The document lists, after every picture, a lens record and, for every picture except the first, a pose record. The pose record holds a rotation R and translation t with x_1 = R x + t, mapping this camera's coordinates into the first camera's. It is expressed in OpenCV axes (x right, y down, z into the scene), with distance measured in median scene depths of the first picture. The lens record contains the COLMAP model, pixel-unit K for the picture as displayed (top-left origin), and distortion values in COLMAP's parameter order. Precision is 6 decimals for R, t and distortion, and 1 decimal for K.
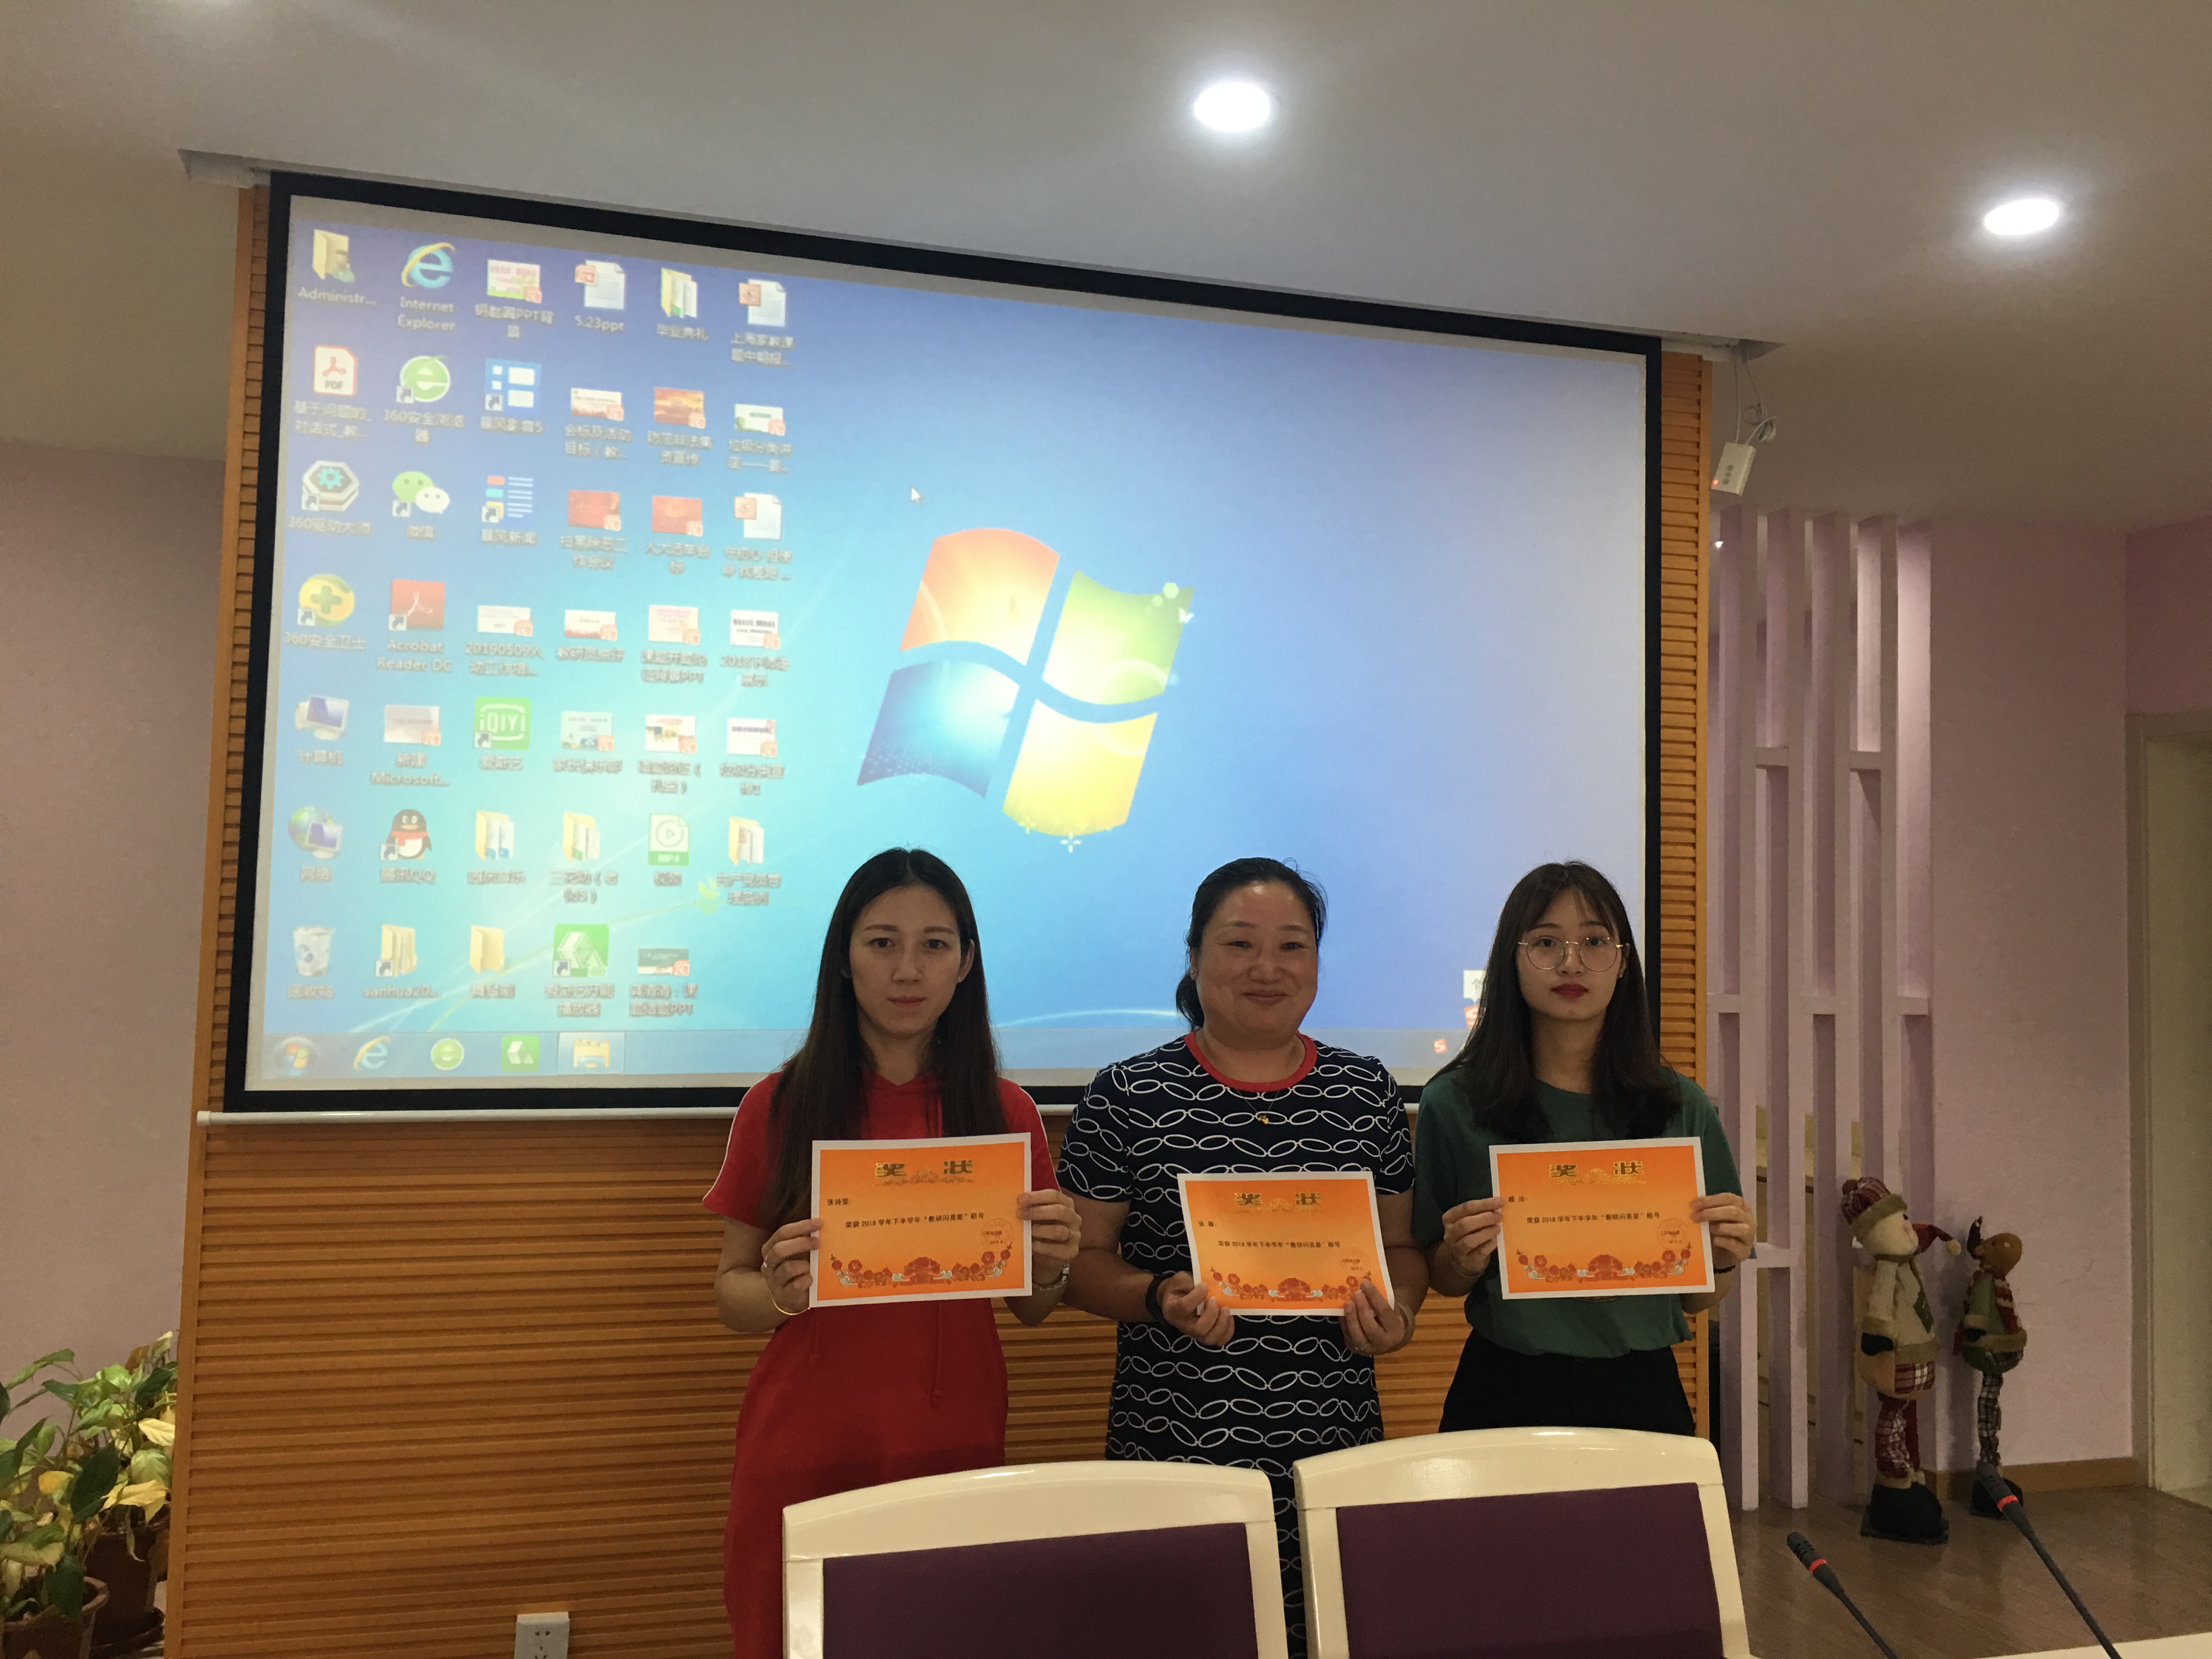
lens RADIAL K [[1836.8, 0, 1106.0], [0, 1836.8, 829.5], [0, 0, 1]] dist [0.033486, -0.078771]
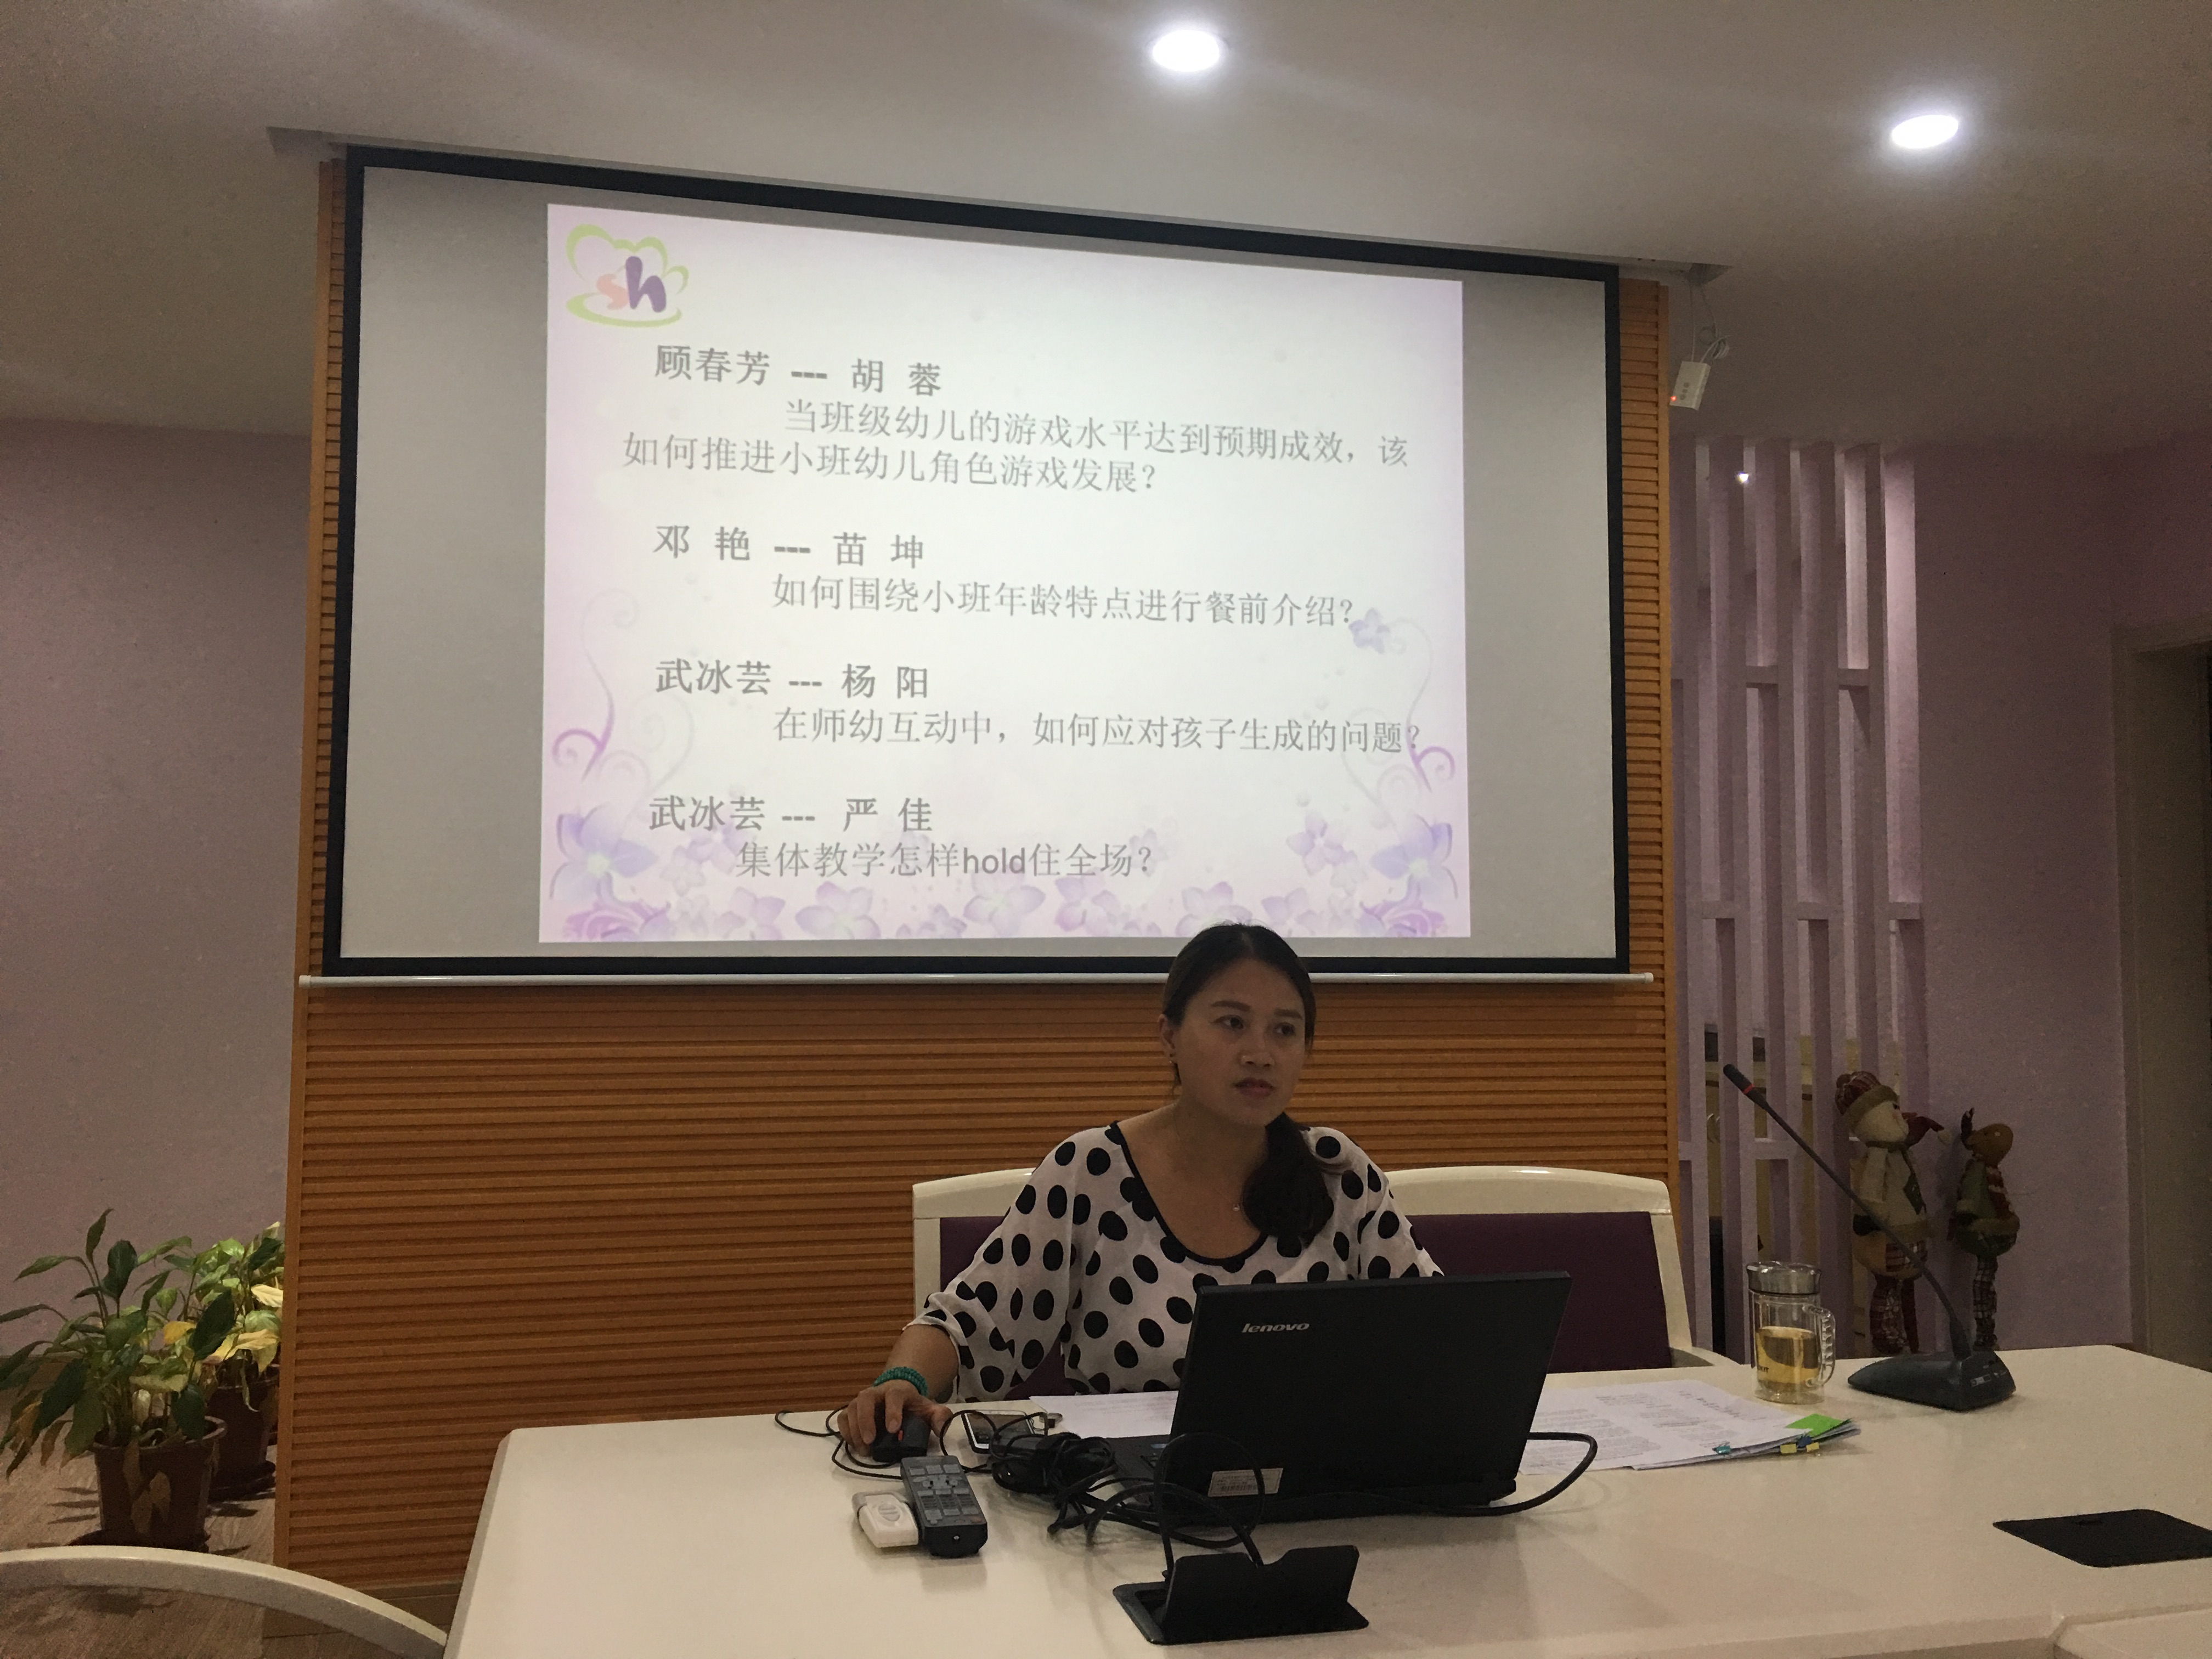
lens RADIAL K [[1836.8, 0, 1106.0], [0, 1836.8, 829.5], [0, 0, 1]] dist [0.033486, -0.078771]
pose [[0.998983, -0.020404, -0.040207, 0.037827], [0.020394, 0.999792, -0.000659, 0.055996], [0.040212, -0.000162, 0.999191, -0.085814]]
